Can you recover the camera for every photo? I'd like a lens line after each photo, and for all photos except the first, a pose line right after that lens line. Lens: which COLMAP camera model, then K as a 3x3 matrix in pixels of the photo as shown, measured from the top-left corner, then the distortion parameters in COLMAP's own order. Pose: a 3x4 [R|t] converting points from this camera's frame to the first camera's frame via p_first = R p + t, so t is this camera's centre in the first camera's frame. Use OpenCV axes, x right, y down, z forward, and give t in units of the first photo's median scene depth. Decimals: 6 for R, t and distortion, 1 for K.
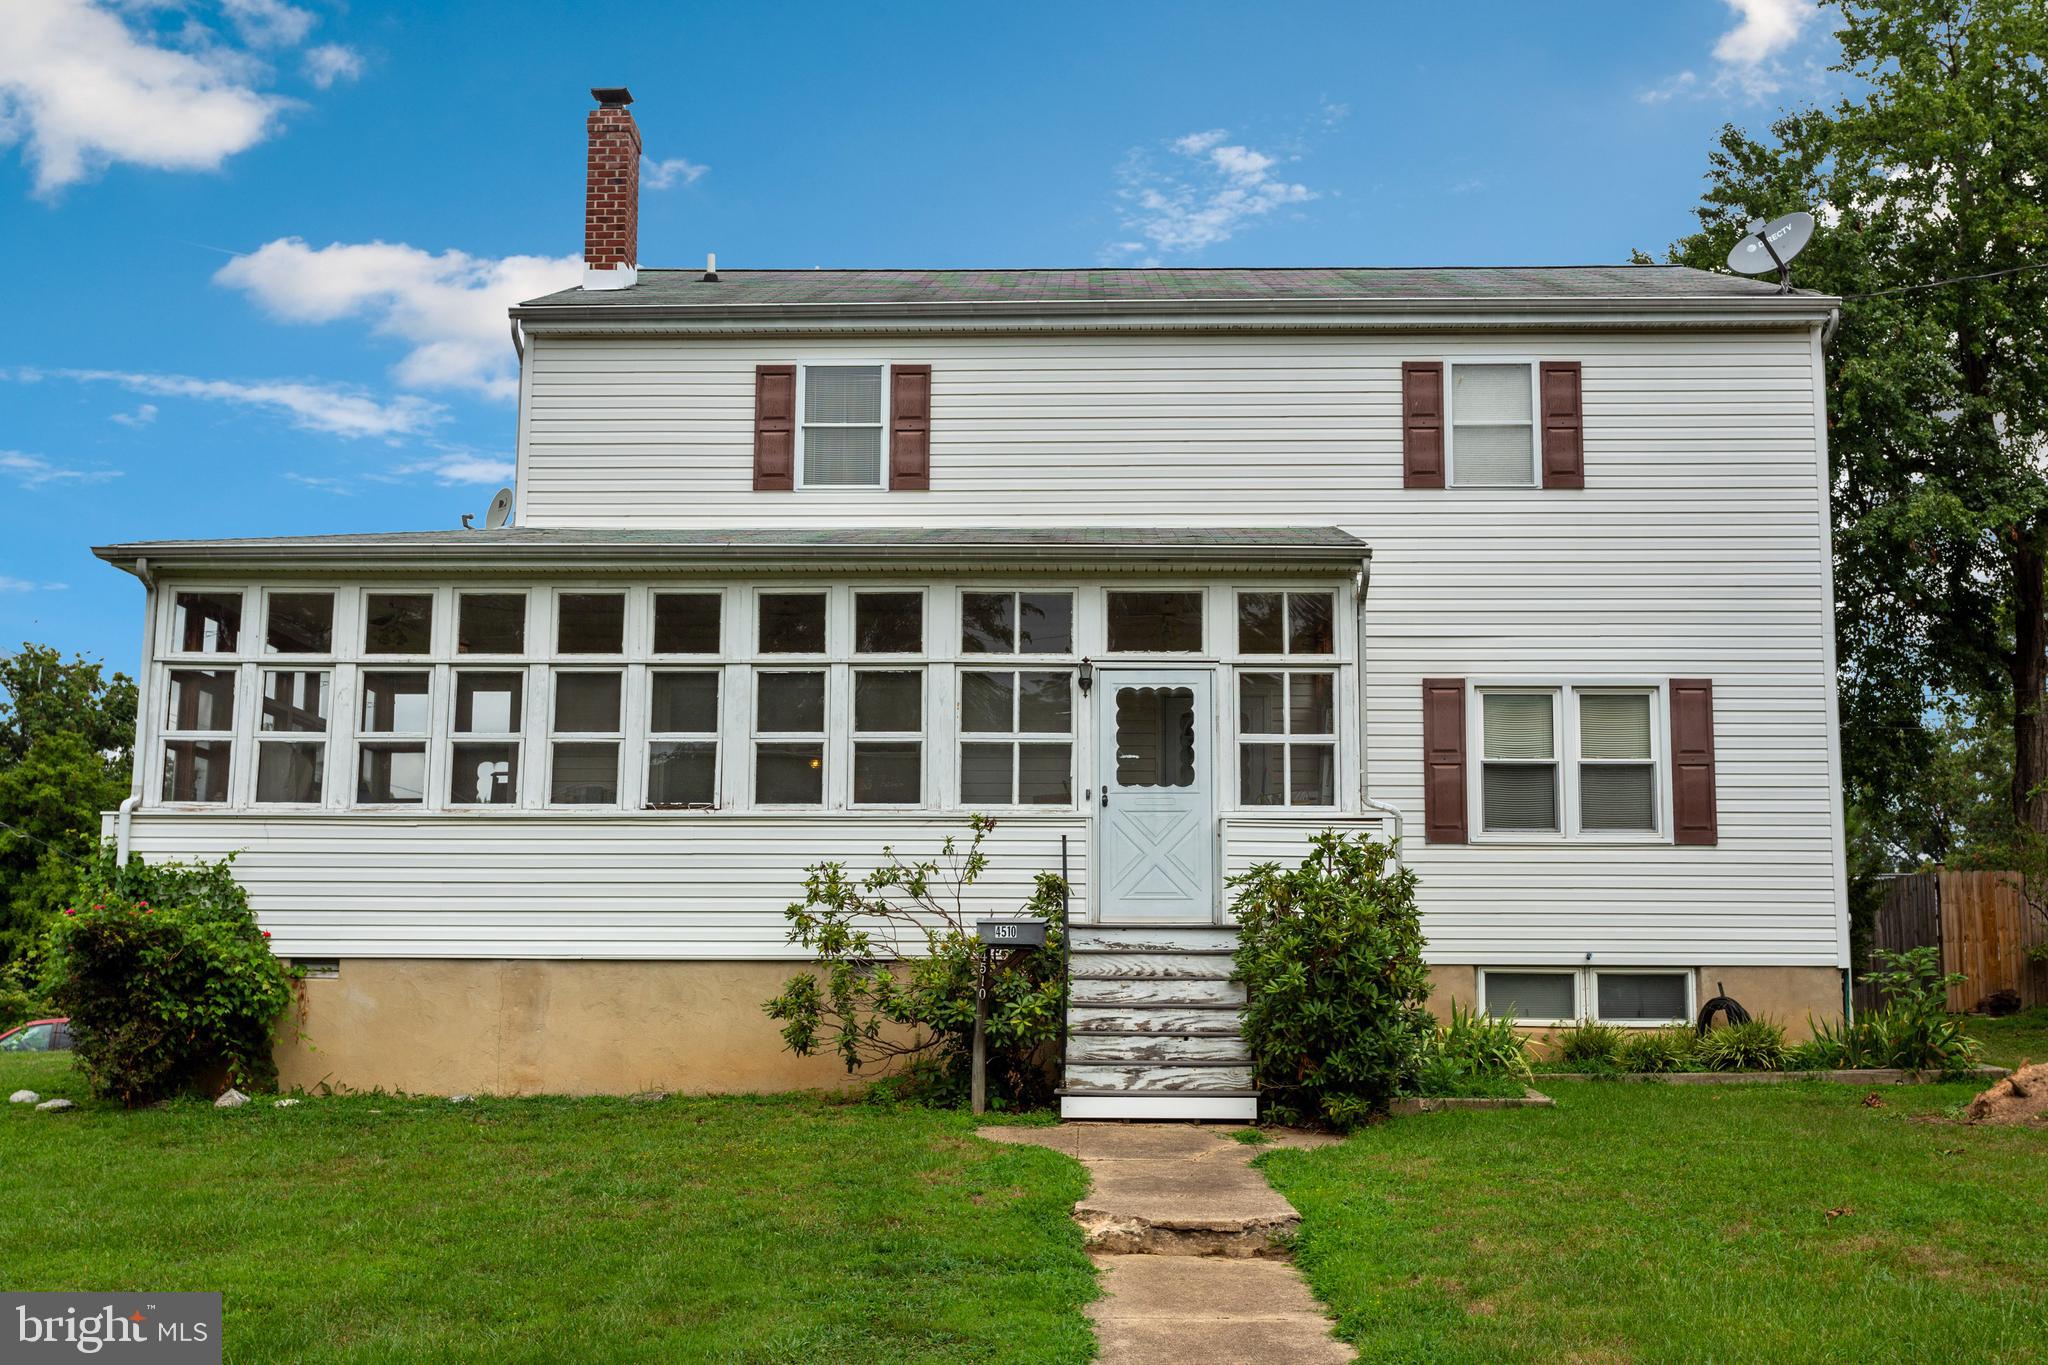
lens RADIAL K [[2255.1, 0, 1024.0], [0, 2255.1, 682.5], [0, 0, 1]] dist [0.016261, 0.004148]
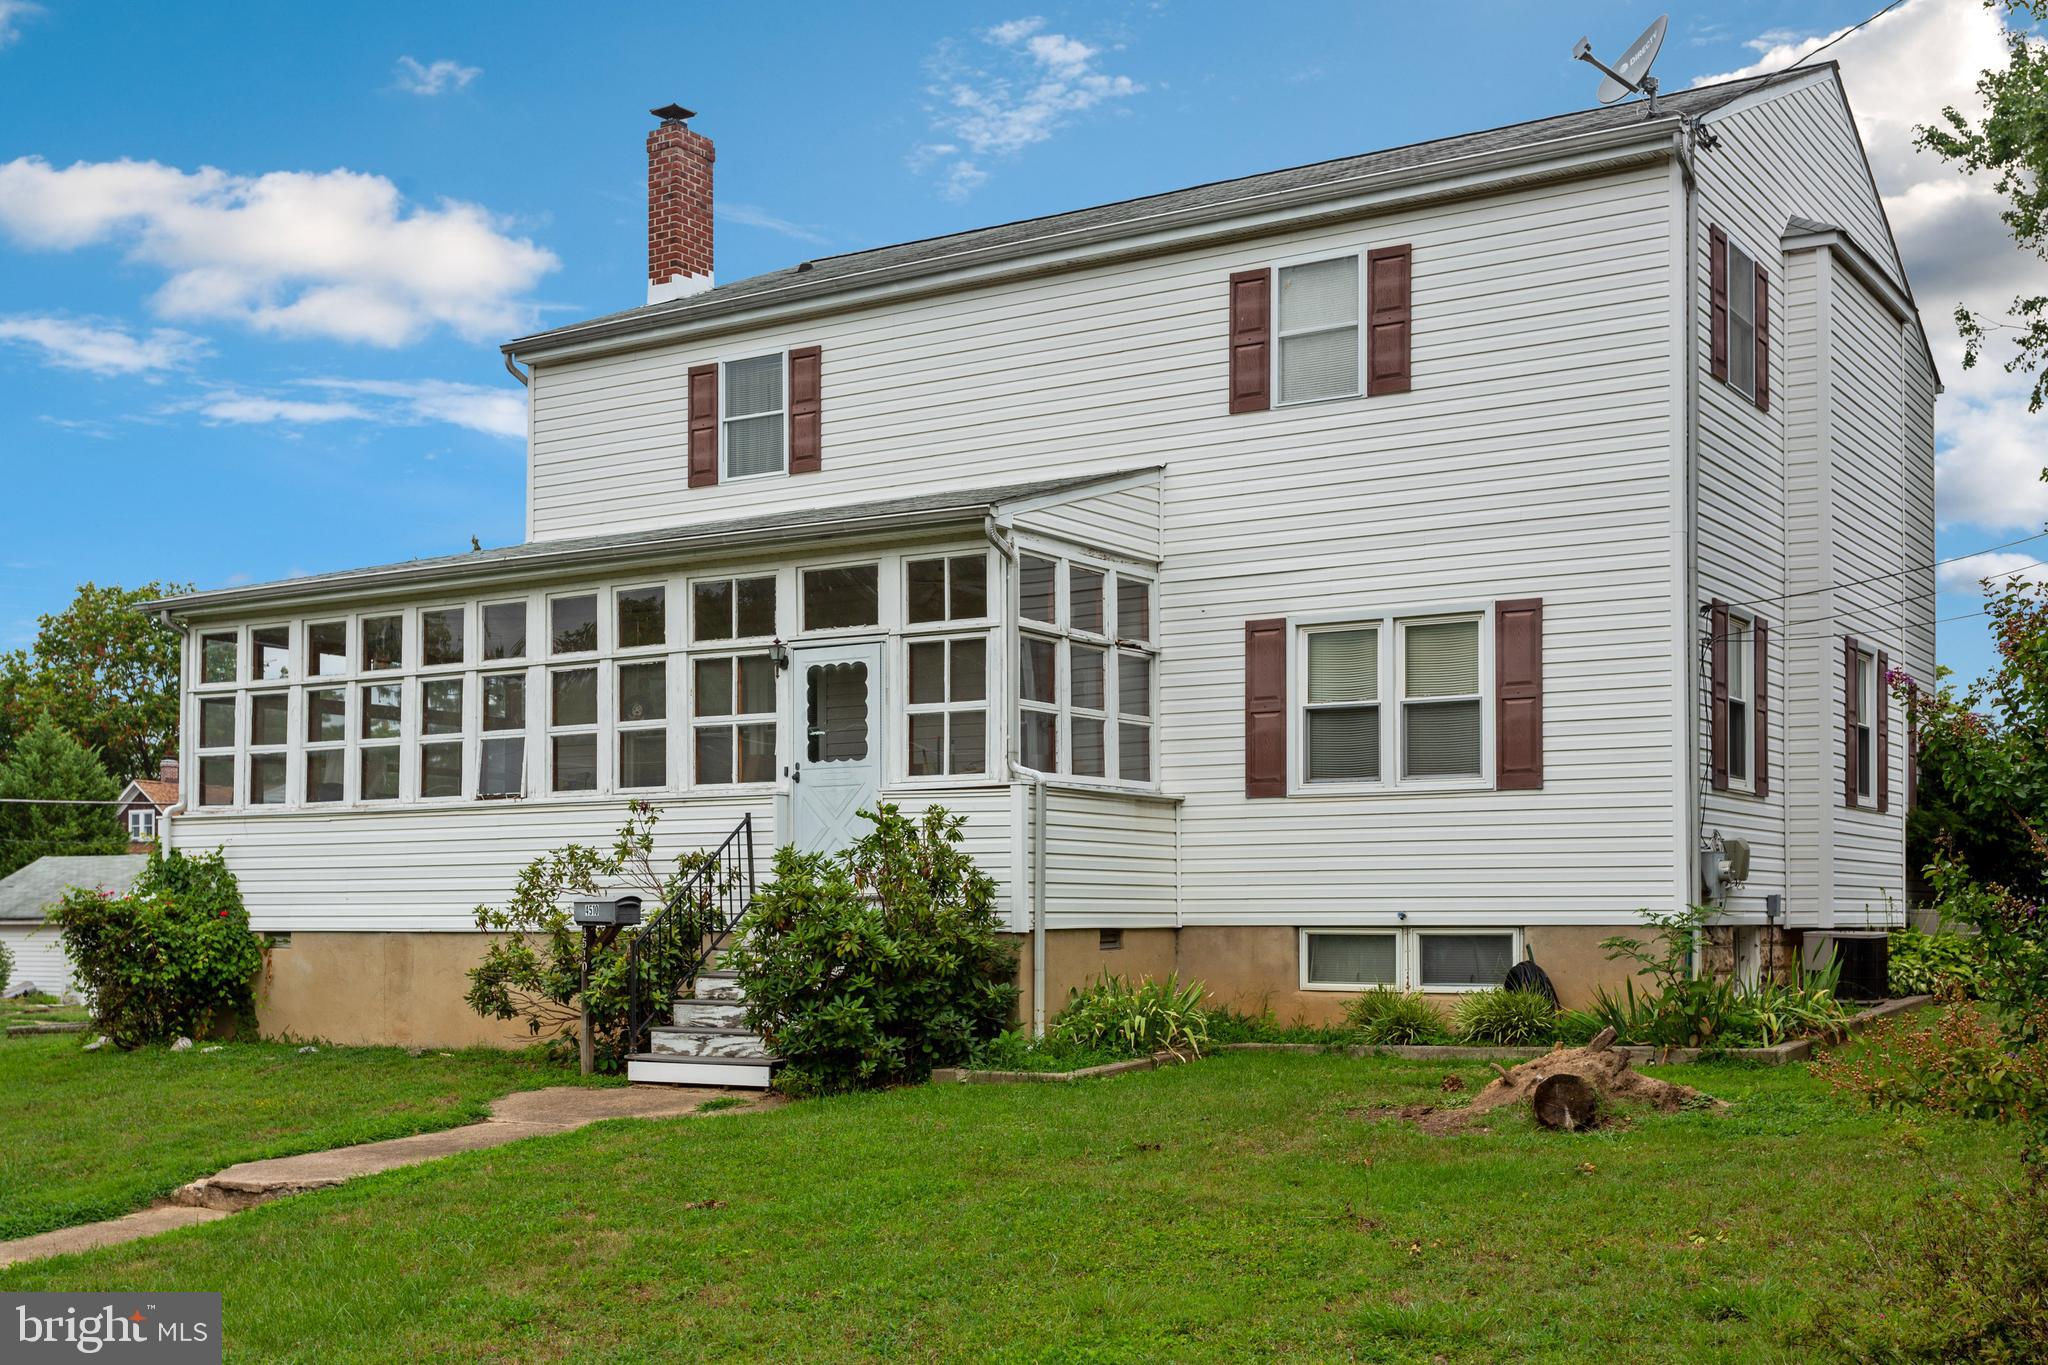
lens RADIAL K [[2307.1, 0, 1021.1], [0, 2307.1, 892.9], [0, 0, 1]] dist [0.011030, 0.002492]
pose [[0.858777, -0.013349, -0.512176, 0.594052], [0.079576, 0.991005, 0.107598, -0.000591], [0.506132, -0.133160, 0.852114, 0.129182]]
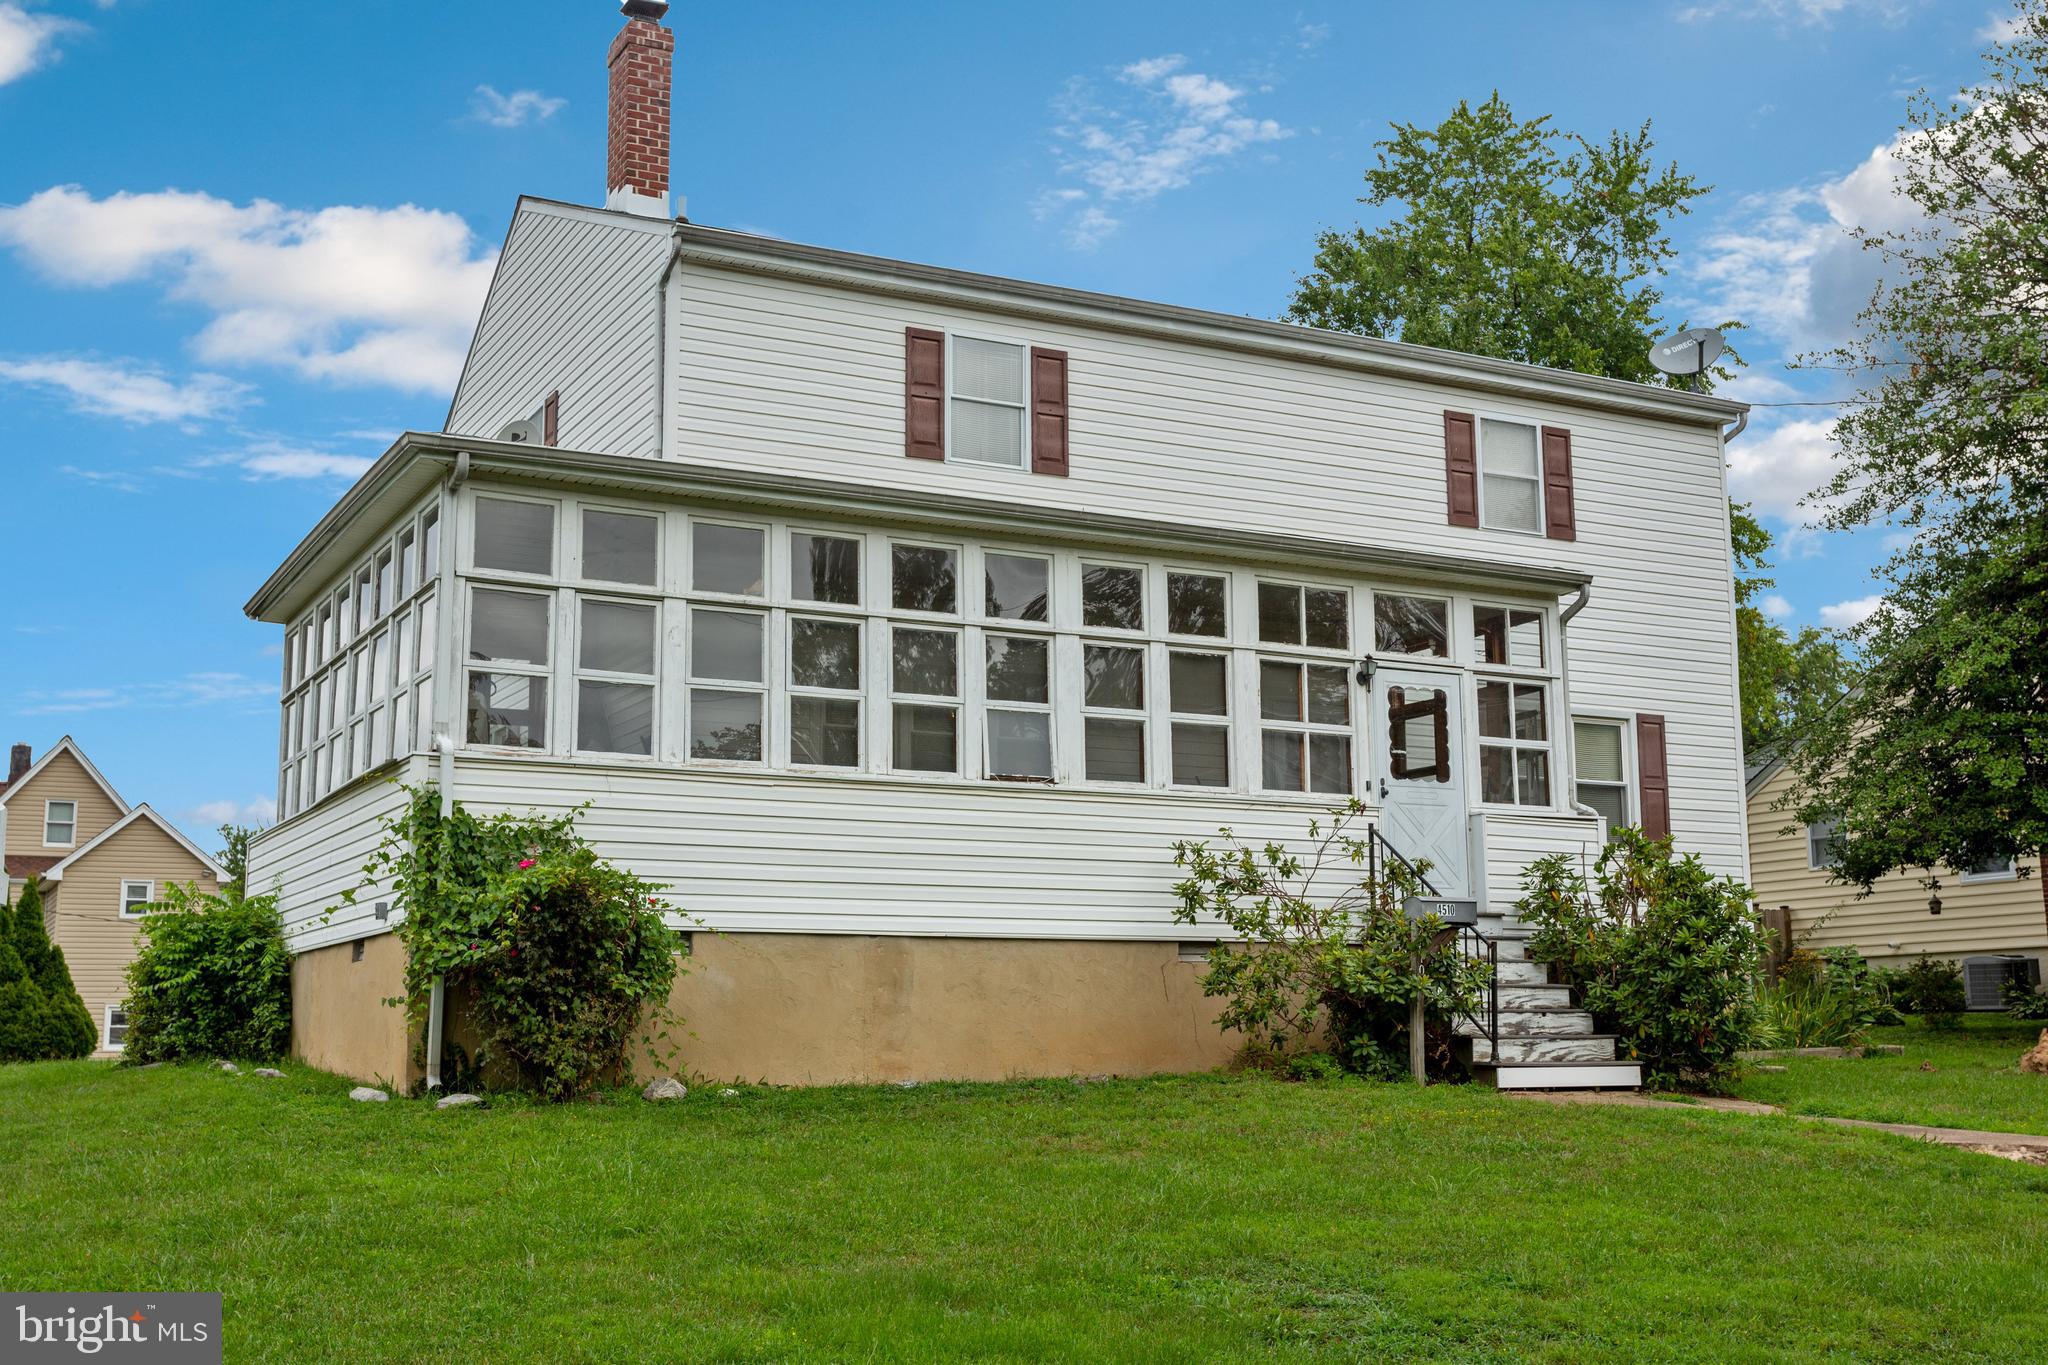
lens RADIAL K [[2255.1, 0, 1024.0], [0, 2255.1, 682.5], [0, 0, 1]] dist [0.016261, 0.004148]
pose [[0.869922, 0.068937, 0.488348, -0.556385], [-0.055723, 0.997581, -0.041560, 0.048528], [-0.490032, 0.008942, 0.871659, 0.152899]]
